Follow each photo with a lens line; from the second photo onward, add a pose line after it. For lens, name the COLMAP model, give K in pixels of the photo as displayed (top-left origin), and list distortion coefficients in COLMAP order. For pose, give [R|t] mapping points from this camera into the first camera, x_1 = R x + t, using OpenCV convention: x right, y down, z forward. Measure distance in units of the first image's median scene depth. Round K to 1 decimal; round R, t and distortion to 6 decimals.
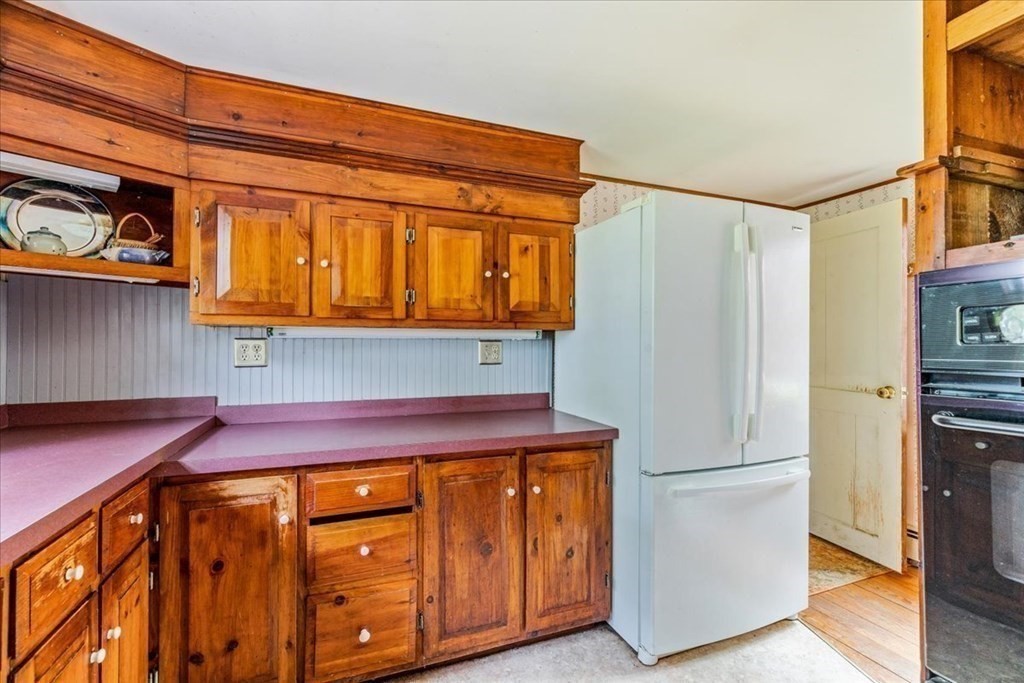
lens RADIAL K [[465.7, 0, 511.7], [0, 465.7, 343.6], [0, 0, 1]] dist [0.002888, 0.000024]
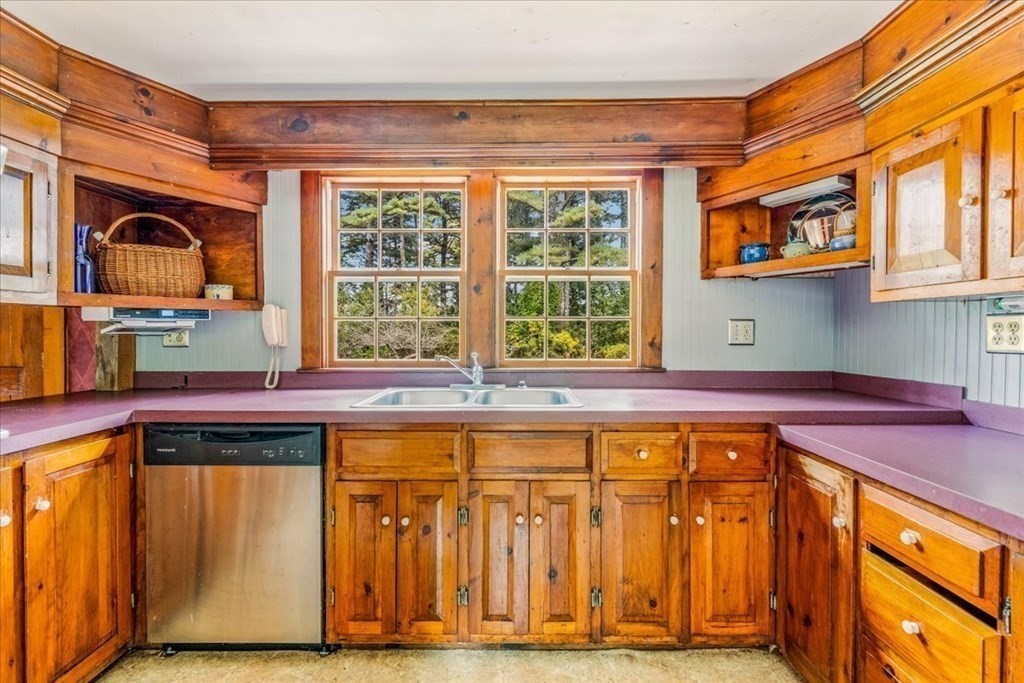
lens RADIAL K [[465.7, 0, 513.0], [0, 465.7, 337.8], [0, 0, 1]] dist [0.002888, 0.000024]
pose [[-0.393507, 0.012716, -0.919234, 0.533319], [0.008250, 0.999913, 0.010300, 0.016454], [0.919285, -0.003530, -0.393578, 0.759970]]
